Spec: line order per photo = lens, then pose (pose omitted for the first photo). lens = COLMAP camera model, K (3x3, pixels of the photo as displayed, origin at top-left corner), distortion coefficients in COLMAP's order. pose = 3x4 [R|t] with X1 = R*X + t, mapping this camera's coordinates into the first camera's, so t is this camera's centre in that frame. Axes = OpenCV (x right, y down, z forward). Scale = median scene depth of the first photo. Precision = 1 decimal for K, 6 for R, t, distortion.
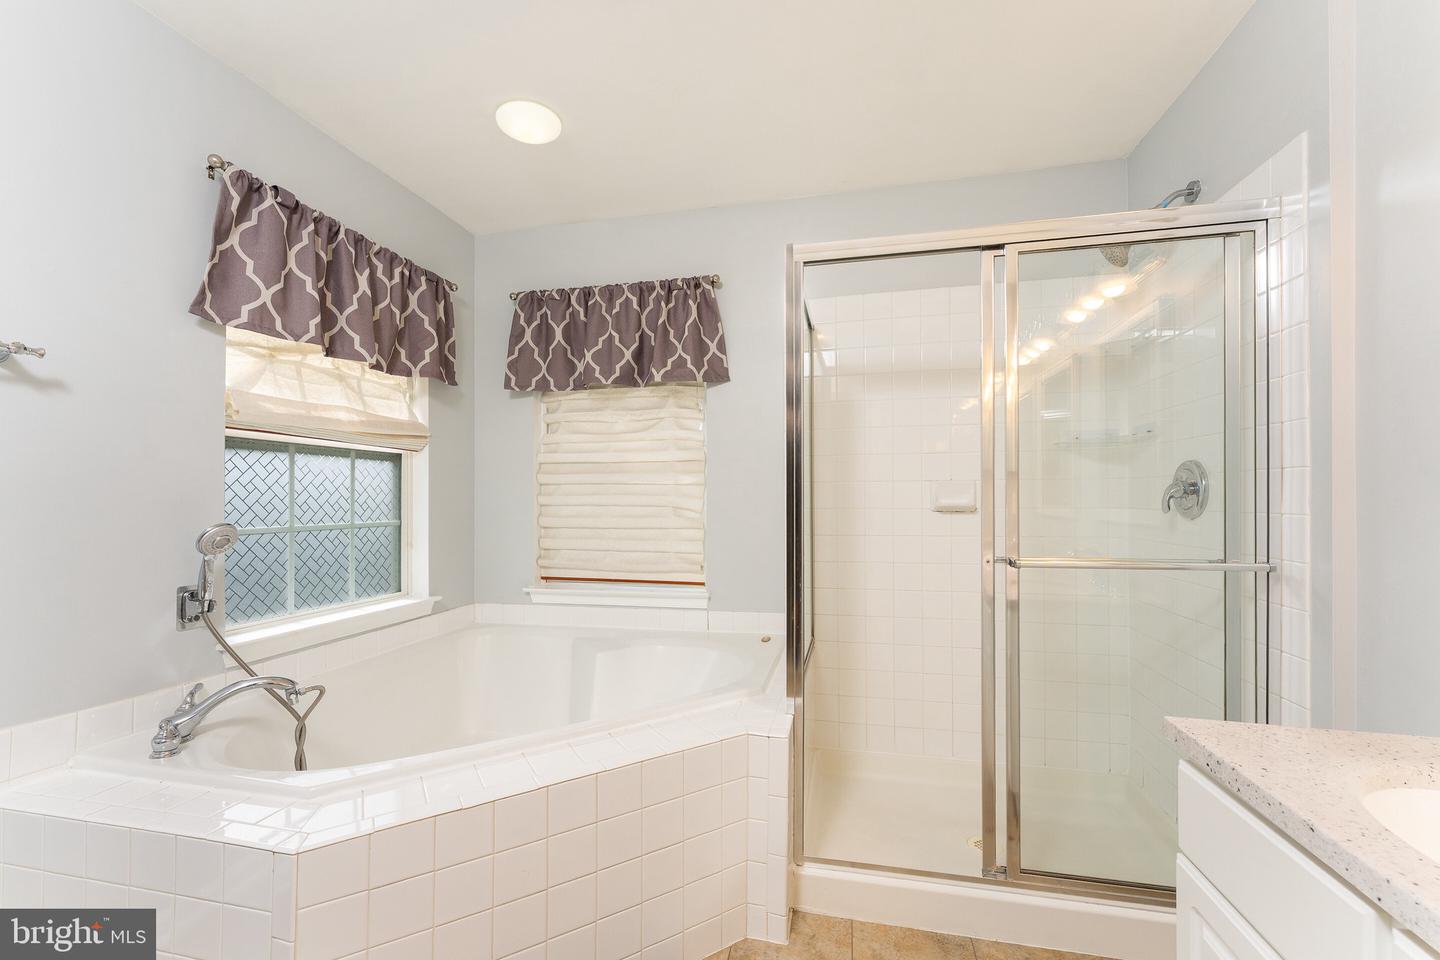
lens RADIAL K [[587.5, 0, 722.5], [0, 587.5, 498.8], [0, 0, 1]] dist [0.002451, -0.000292]
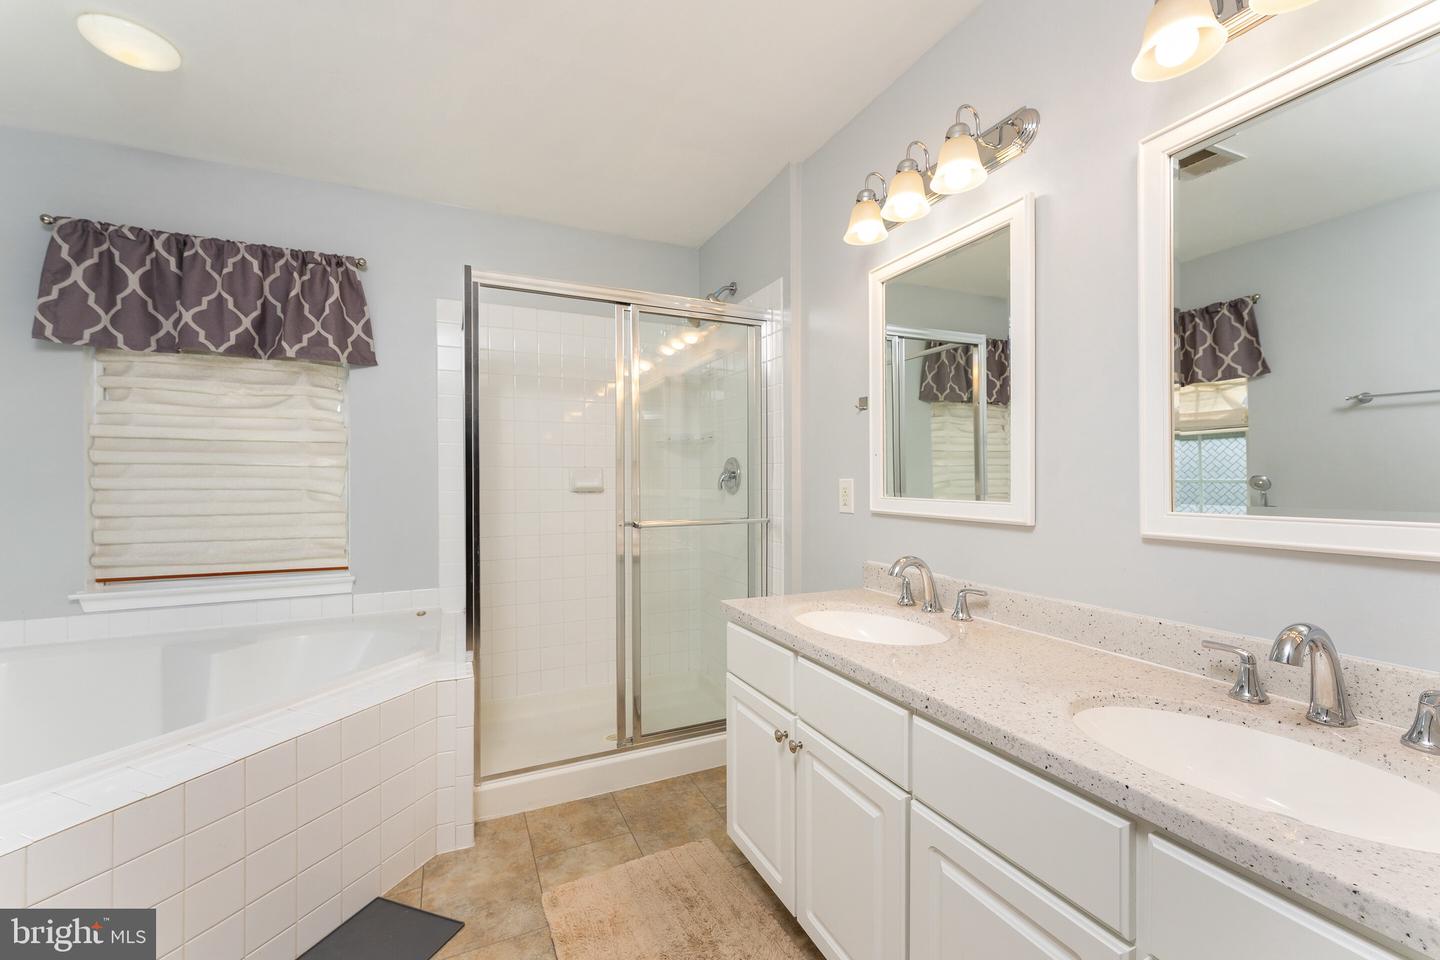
lens RADIAL K [[587.5, 0, 722.5], [0, 587.5, 498.8], [0, 0, 1]] dist [0.002451, -0.000292]
pose [[0.791658, -0.014711, 0.610788, -0.139559], [0.001548, 0.999755, 0.022074, 0.008009], [-0.610963, -0.016529, 0.791486, -0.172280]]
